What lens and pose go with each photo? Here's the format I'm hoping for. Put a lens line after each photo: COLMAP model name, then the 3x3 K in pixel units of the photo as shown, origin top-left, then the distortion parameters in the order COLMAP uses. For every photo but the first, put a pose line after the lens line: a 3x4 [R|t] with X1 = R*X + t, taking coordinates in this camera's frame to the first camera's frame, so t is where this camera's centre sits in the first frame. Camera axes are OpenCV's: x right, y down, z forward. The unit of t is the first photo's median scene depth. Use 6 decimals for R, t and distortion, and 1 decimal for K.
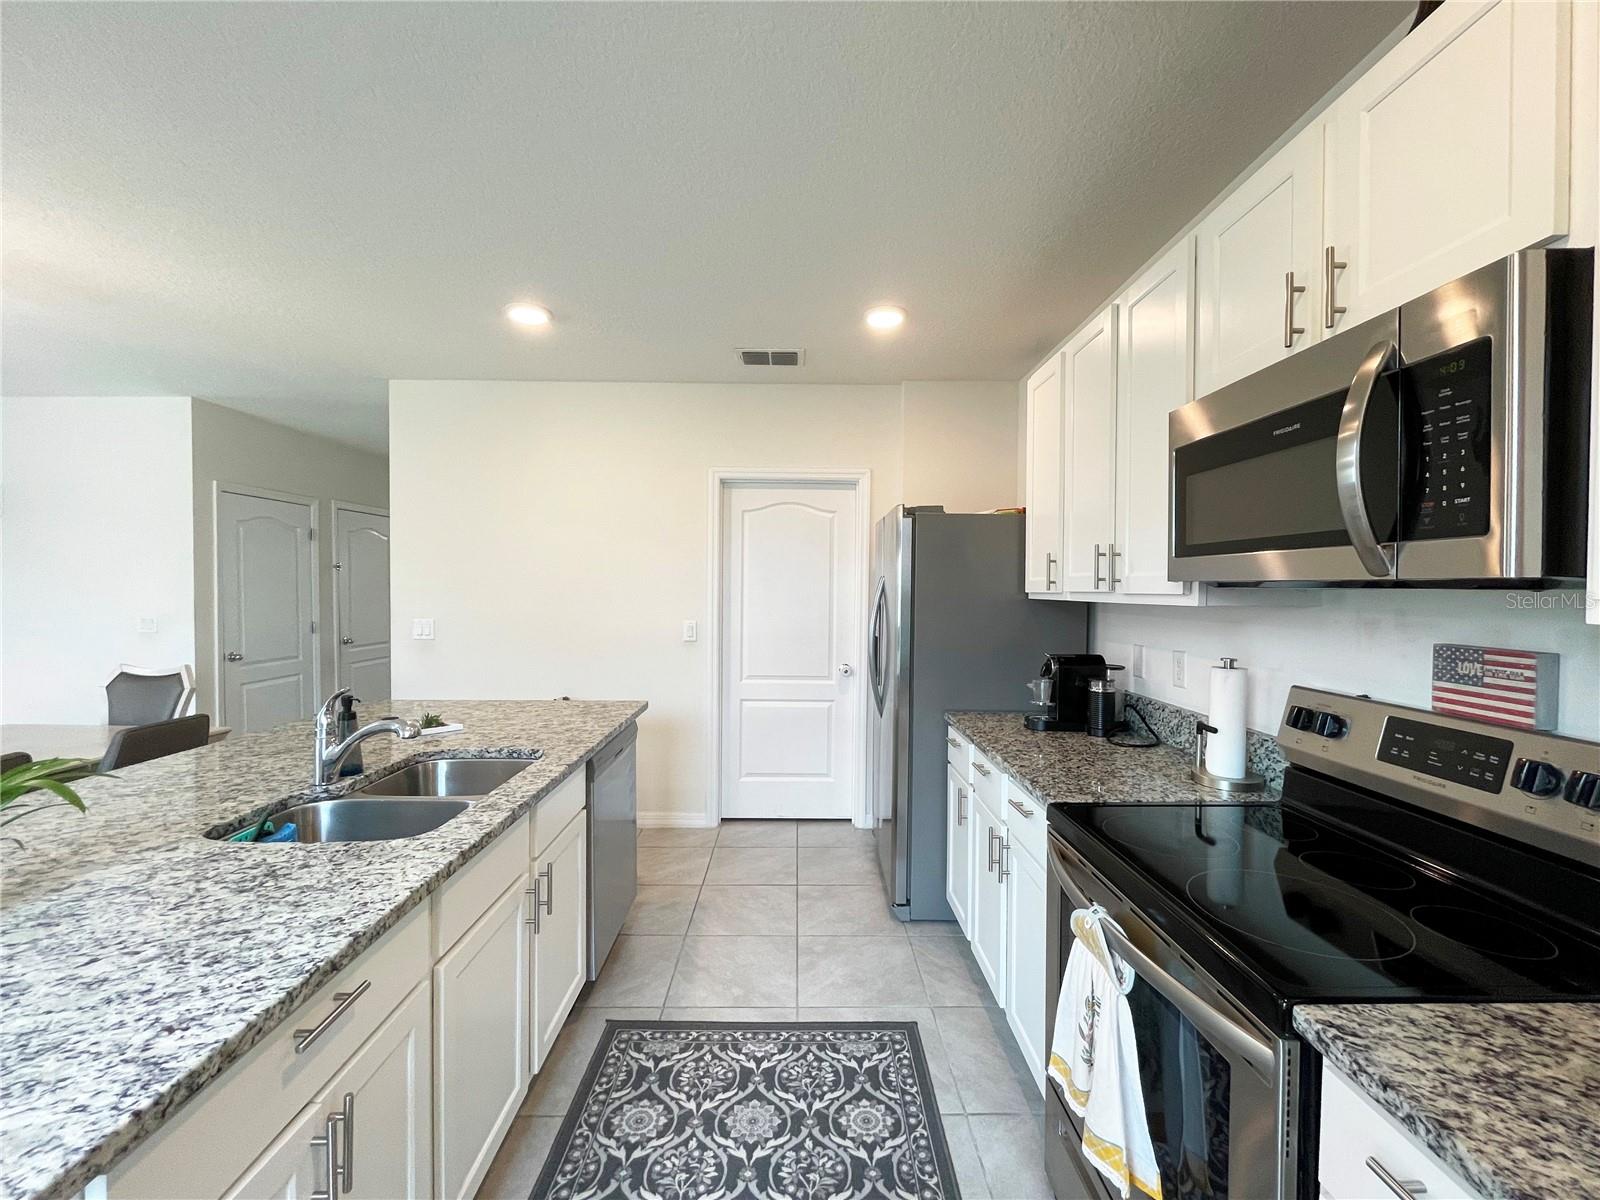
lens RADIAL K [[647.2, 0, 805.6], [0, 647.2, 600.4], [0, 0, 1]] dist [-0.003938, 0.000692]
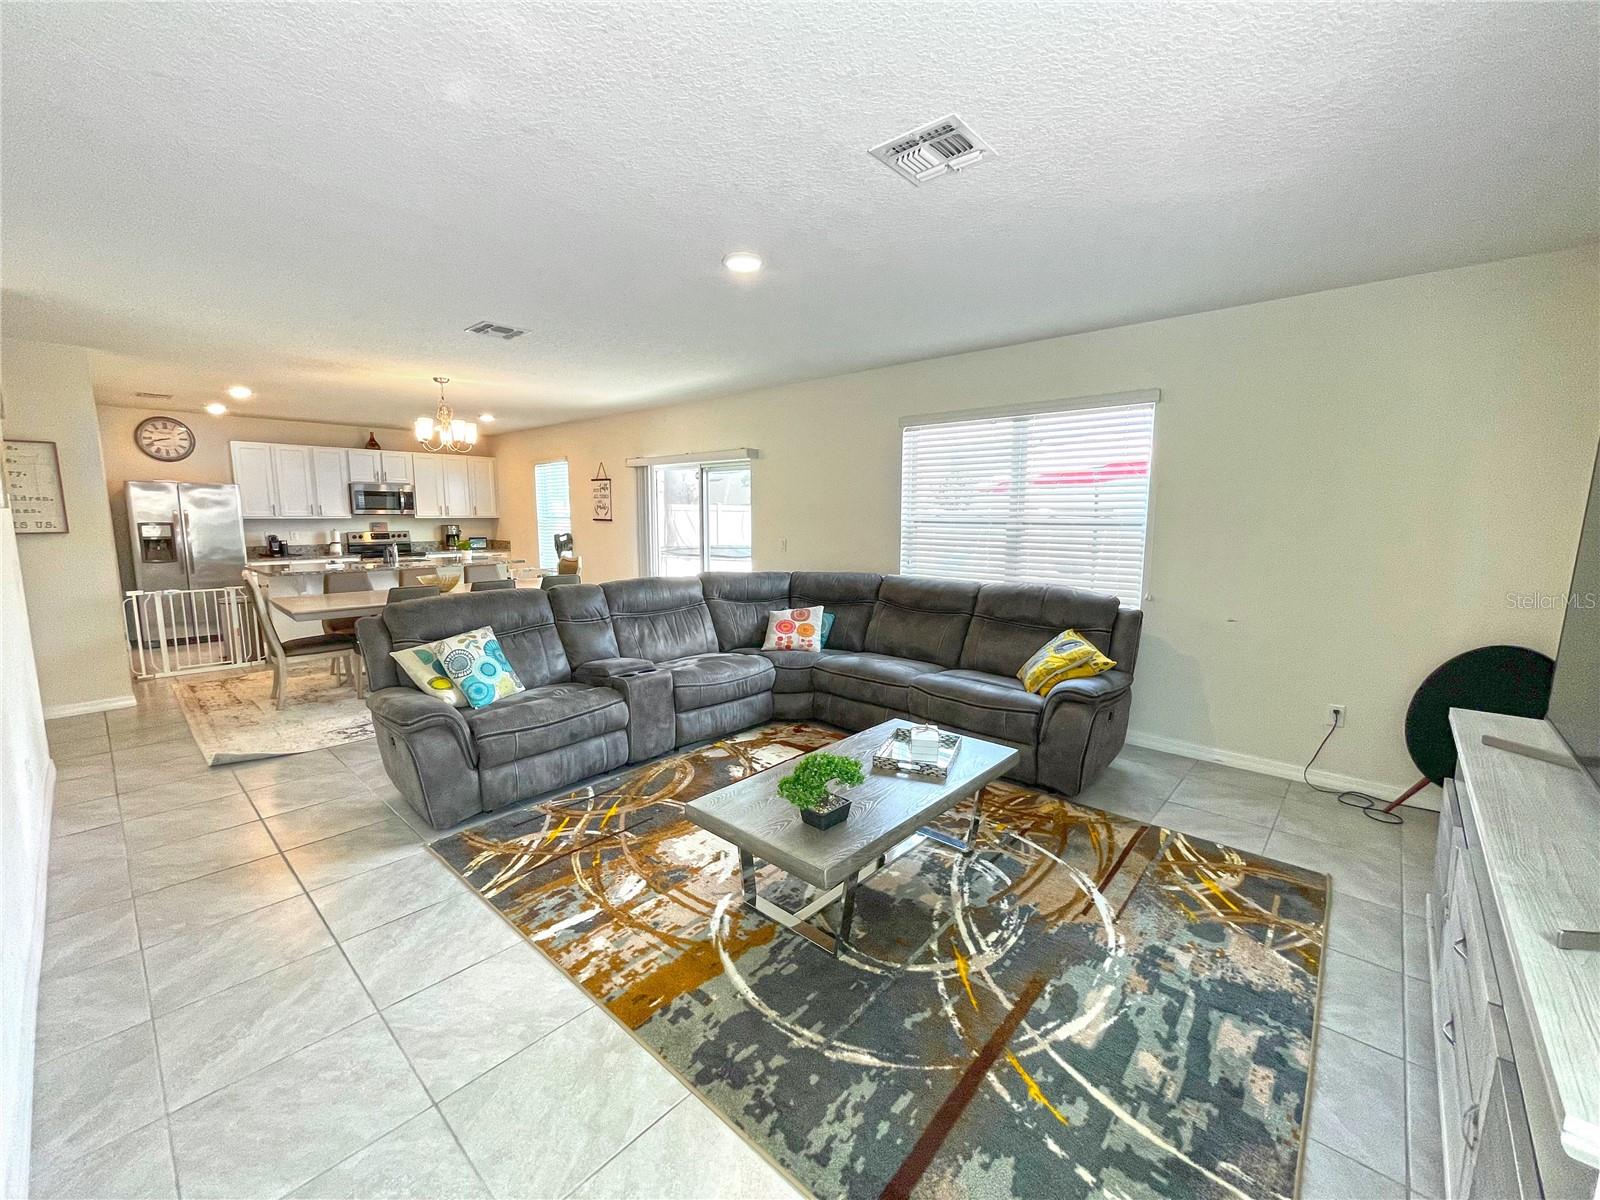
lens RADIAL K [[647.2, 0, 795.7], [0, 647.2, 601.1], [0, 0, 1]] dist [-0.003938, 0.000692]
pose [[-0.720172, -0.104694, 0.685850, -5.771220], [0.003982, 0.987909, 0.154984, -0.127837], [-0.693784, 0.114346, -0.711048, 2.267956]]
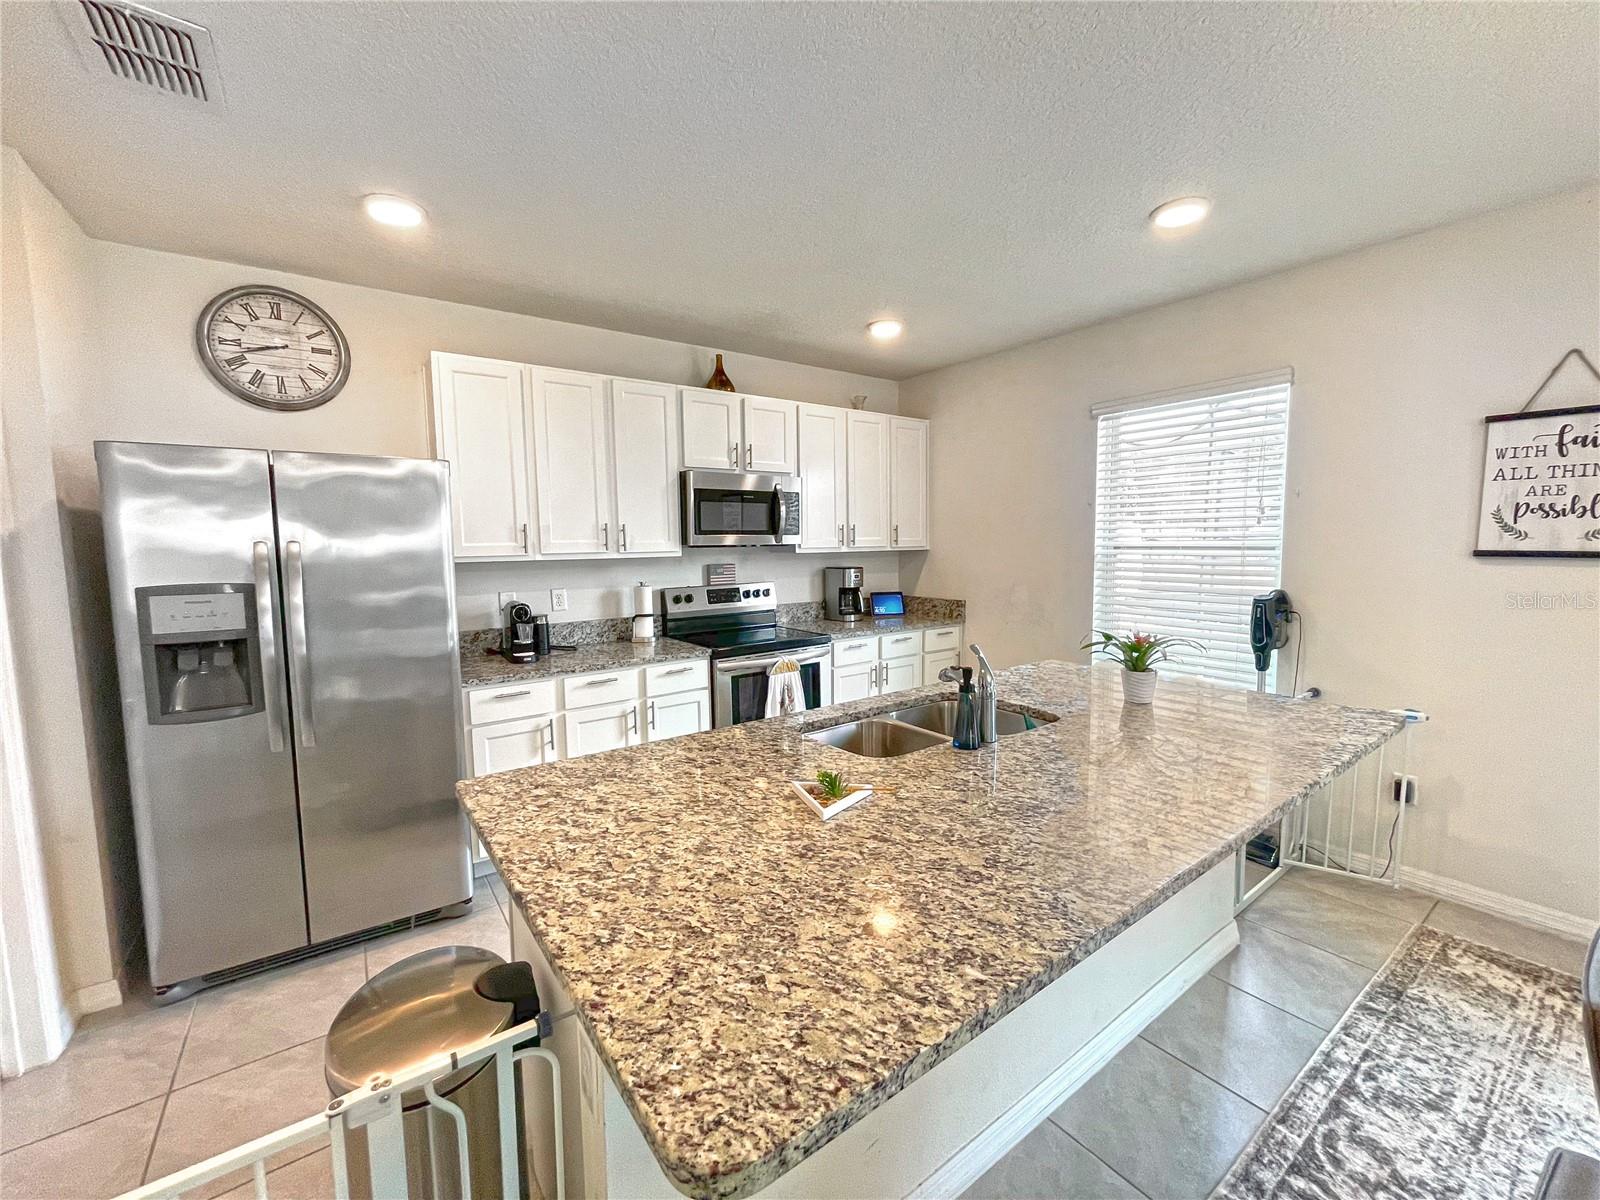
lens RADIAL K [[647.2, 0, 794.1], [0, 647.2, 608.2], [0, 0, 1]] dist [-0.003938, 0.000692]
pose [[-0.567395, -0.084091, 0.819141, -1.445333], [0.025180, 0.992535, 0.119333, -0.068771], [-0.823061, 0.088334, -0.561042, 1.875886]]
